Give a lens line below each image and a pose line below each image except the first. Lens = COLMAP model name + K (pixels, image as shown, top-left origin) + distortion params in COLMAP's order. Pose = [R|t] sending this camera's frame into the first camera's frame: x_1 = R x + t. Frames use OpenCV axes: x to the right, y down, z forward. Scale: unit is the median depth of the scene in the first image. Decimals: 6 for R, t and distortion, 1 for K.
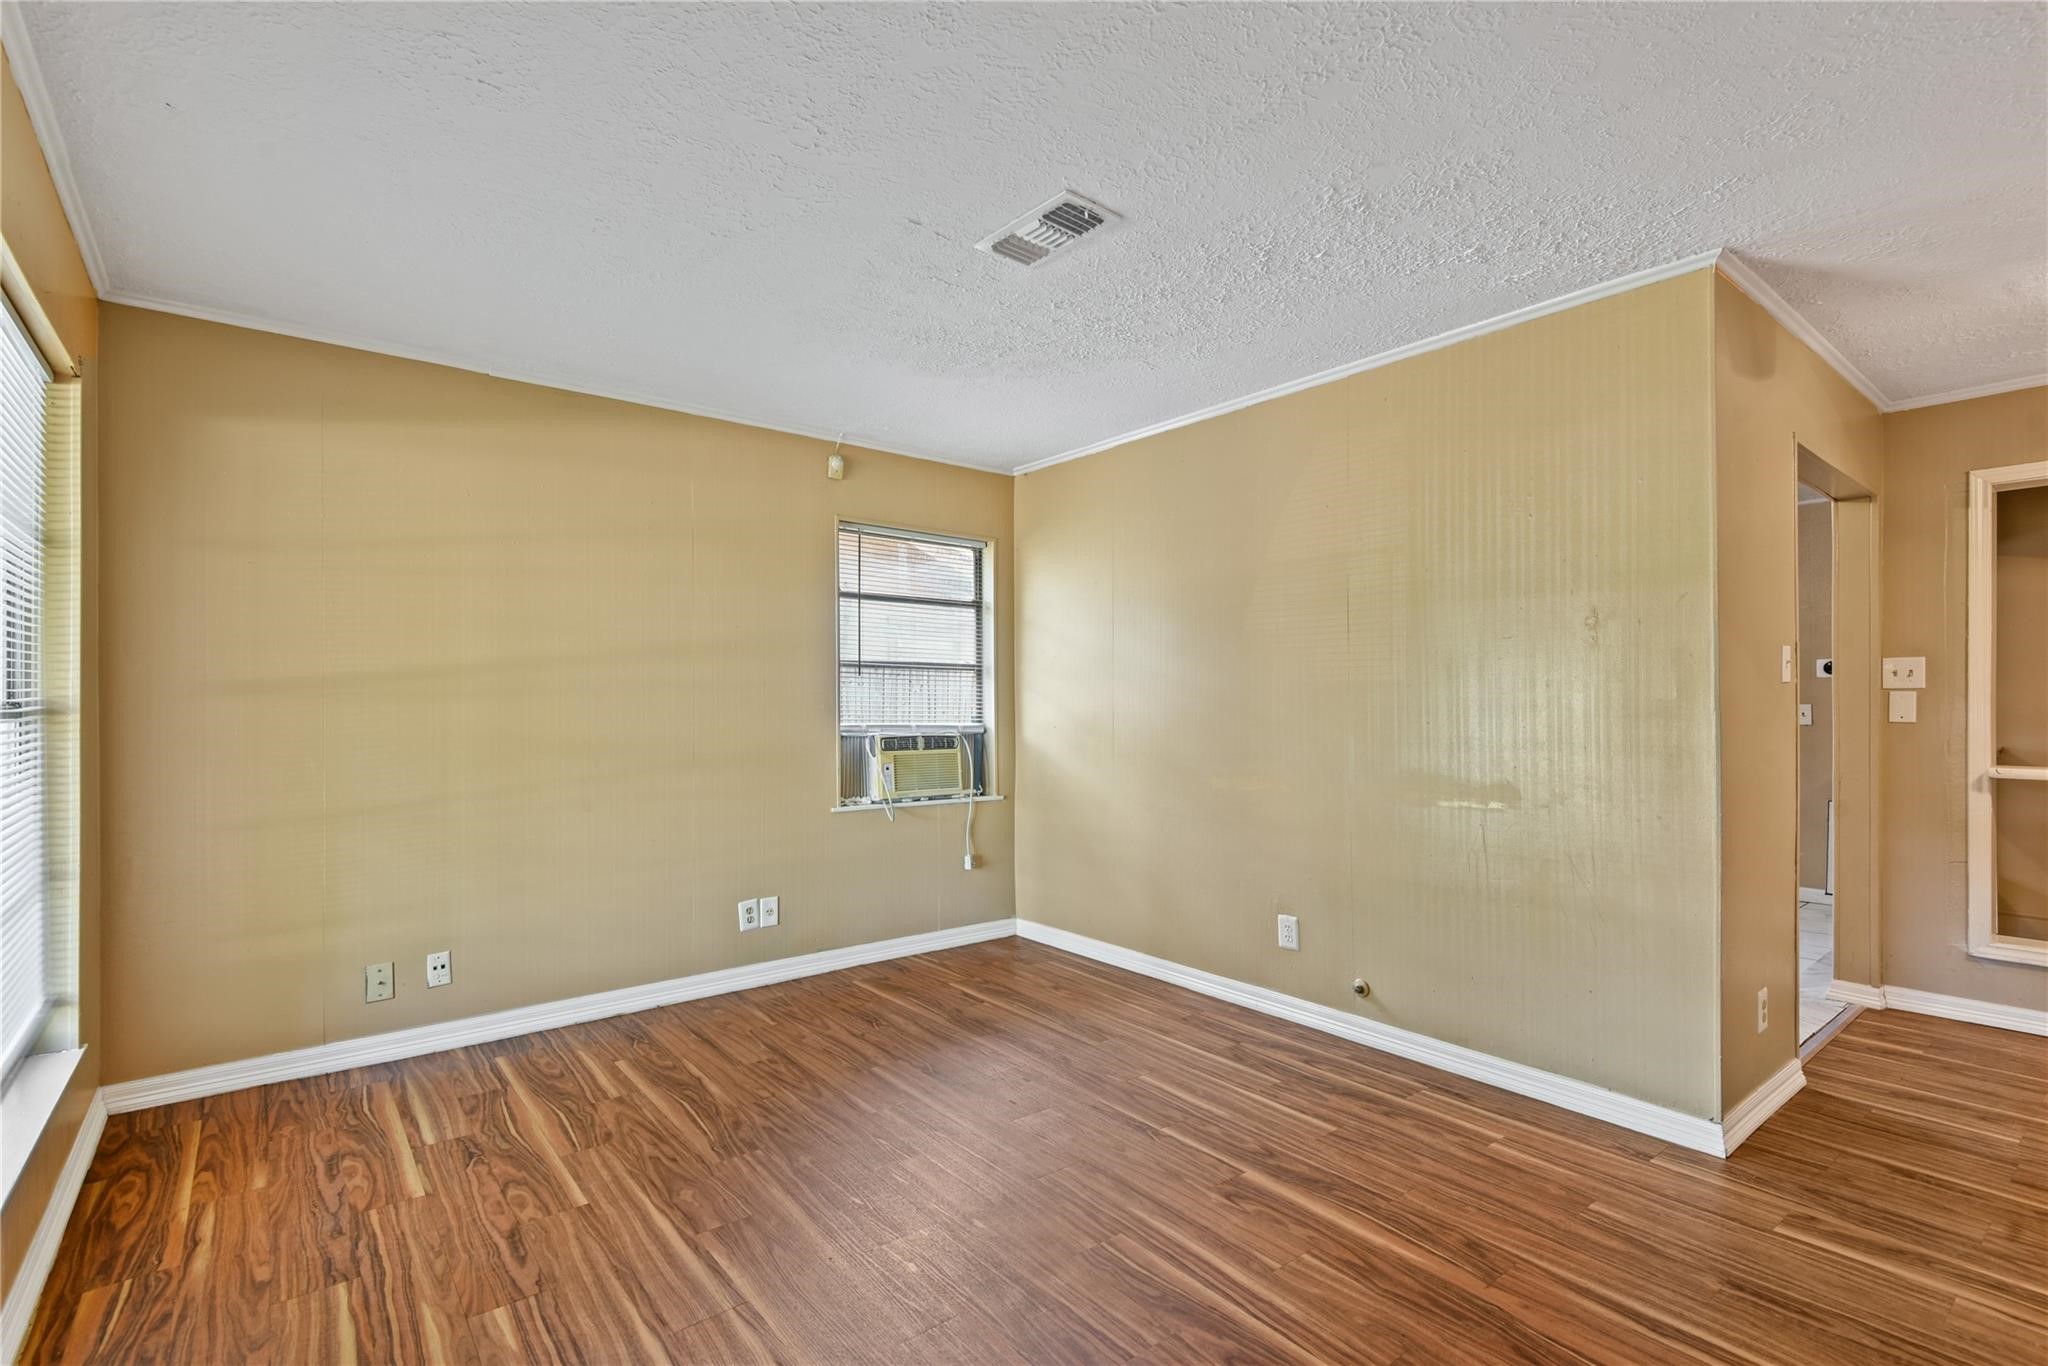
lens RADIAL K [[942.9, 0, 1006.0], [0, 942.9, 702.2], [0, 0, 1]] dist [0.018143, -0.003602]
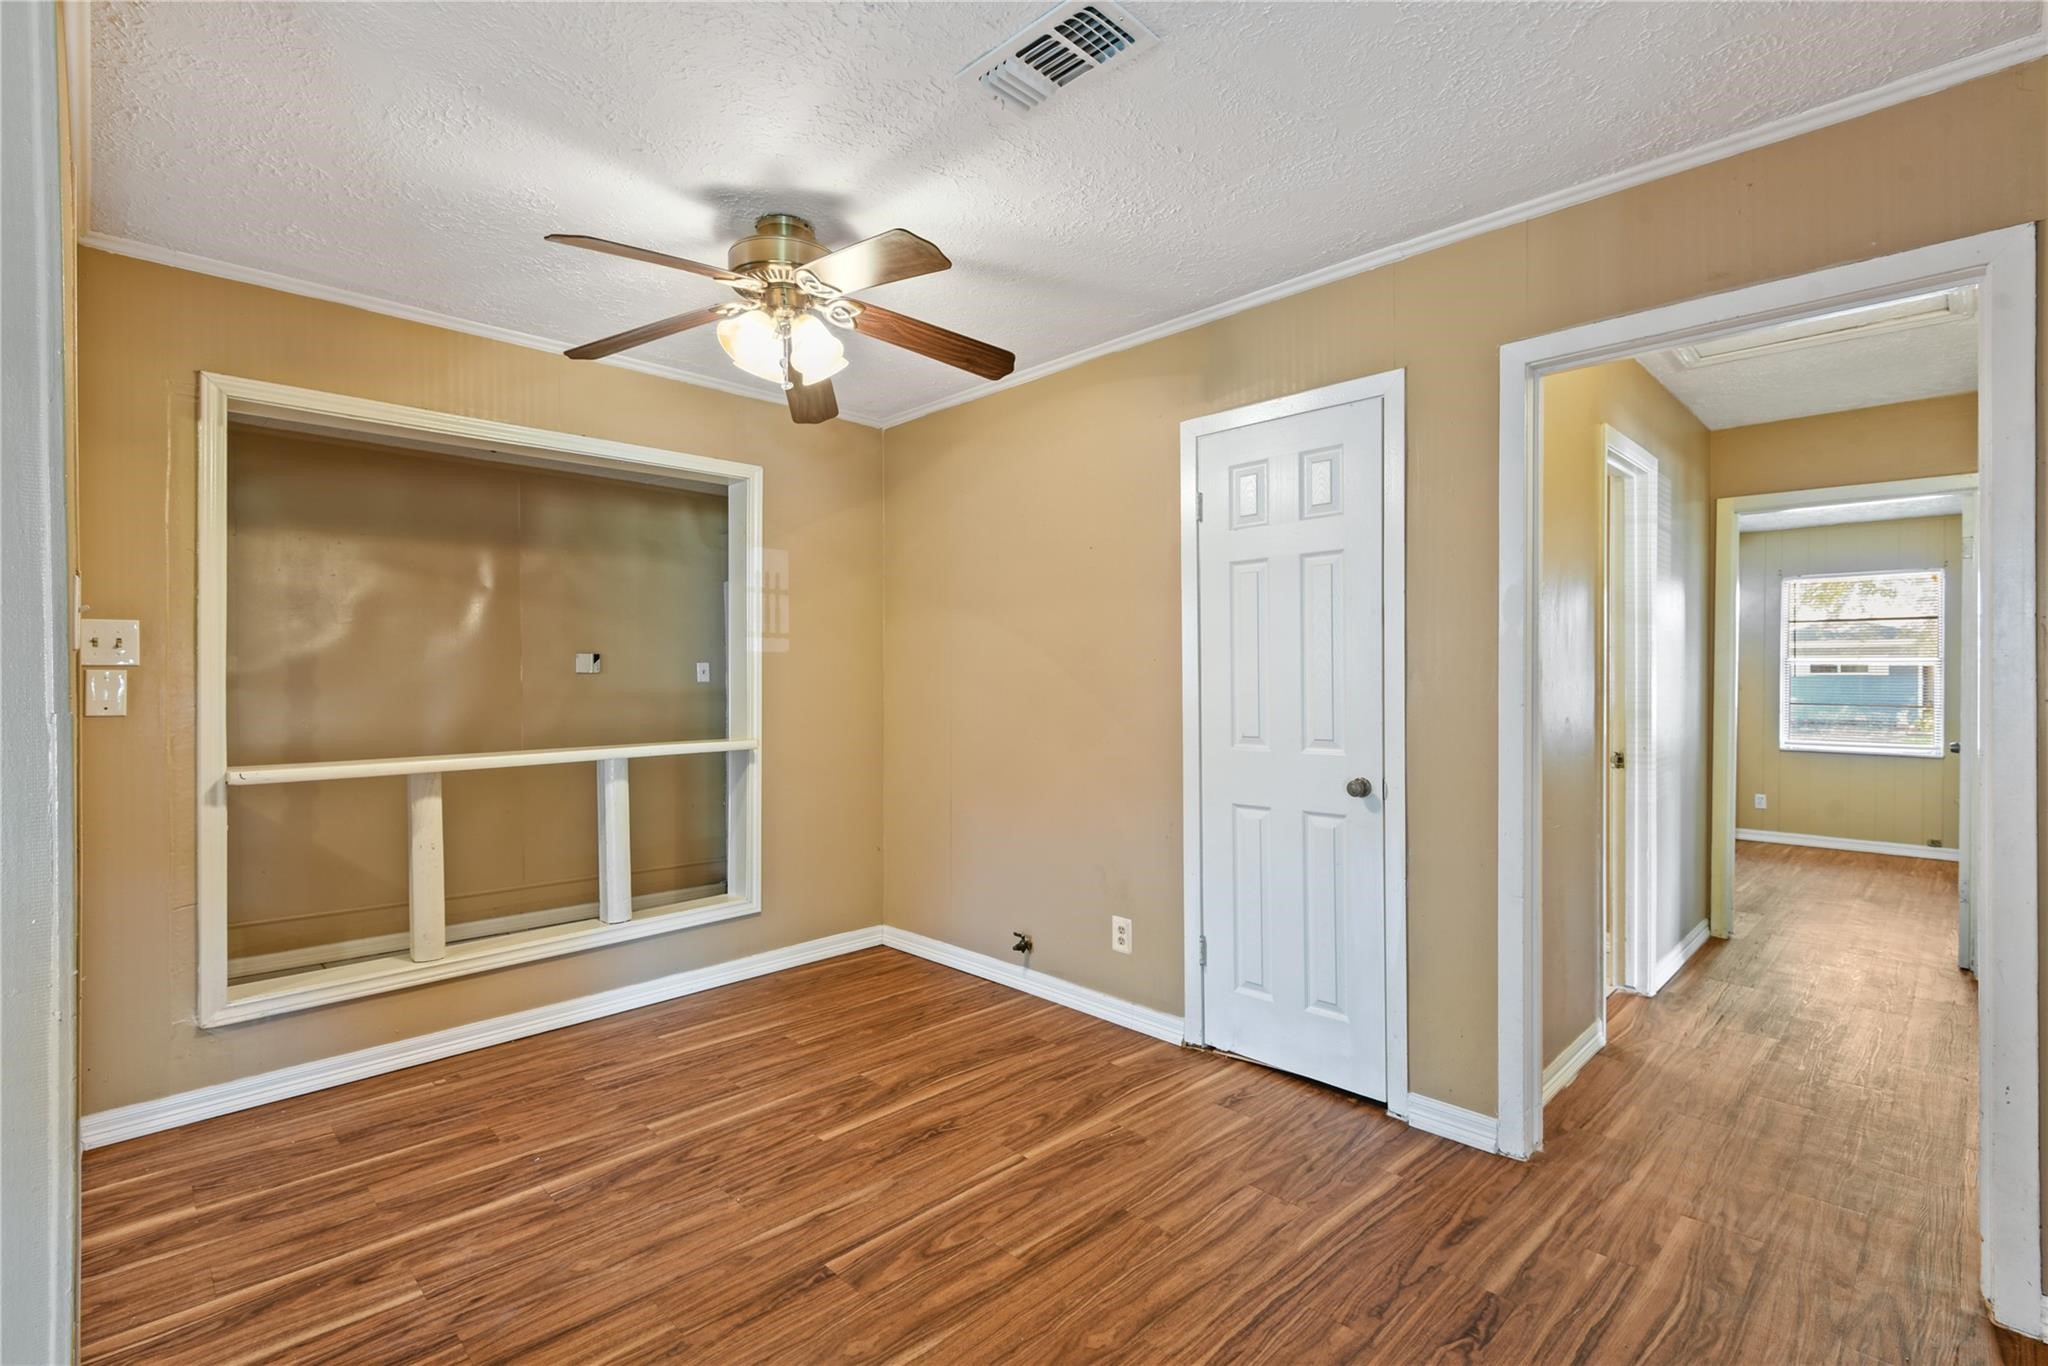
lens RADIAL K [[942.9, 0, 1025.9], [0, 942.9, 676.6], [0, 0, 1]] dist [0.018143, -0.003602]
pose [[-0.114109, -0.004338, 0.993459, 0.206596], [-0.000379, 0.999991, 0.004323, -0.010084], [-0.993468, 0.000117, -0.114109, 0.456778]]
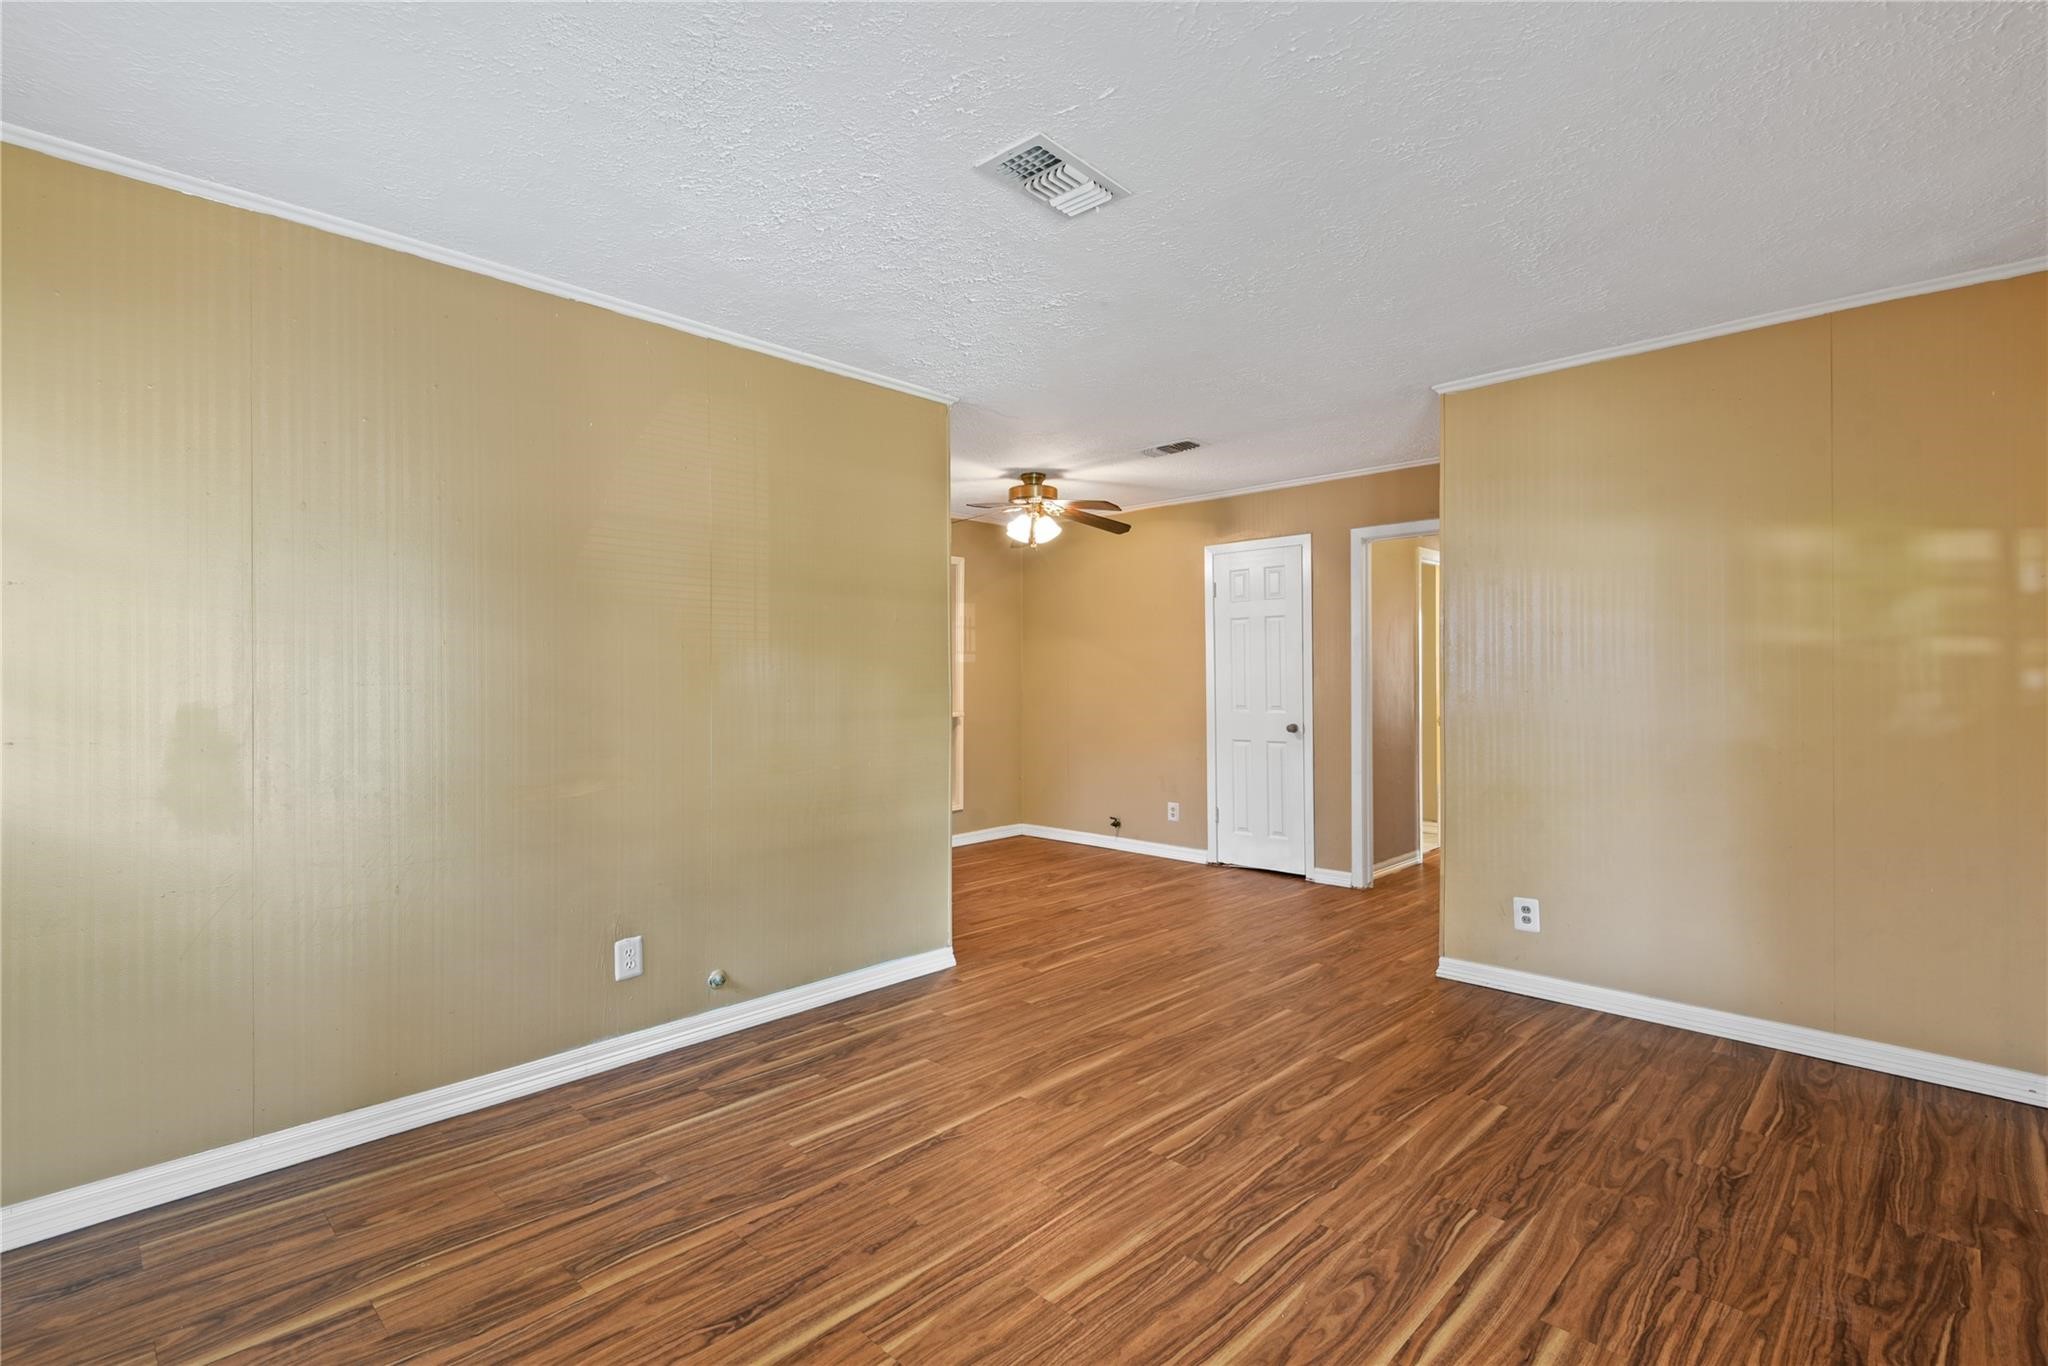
lens RADIAL K [[942.9, 0, 1038.8], [0, 942.9, 663.7], [0, 0, 1]] dist [0.018143, -0.003602]
pose [[-0.150269, 0.012574, 0.988565, -0.588855], [-0.000574, 0.999918, -0.012805, -0.006023], [-0.988645, -0.002491, -0.150249, 0.769959]]
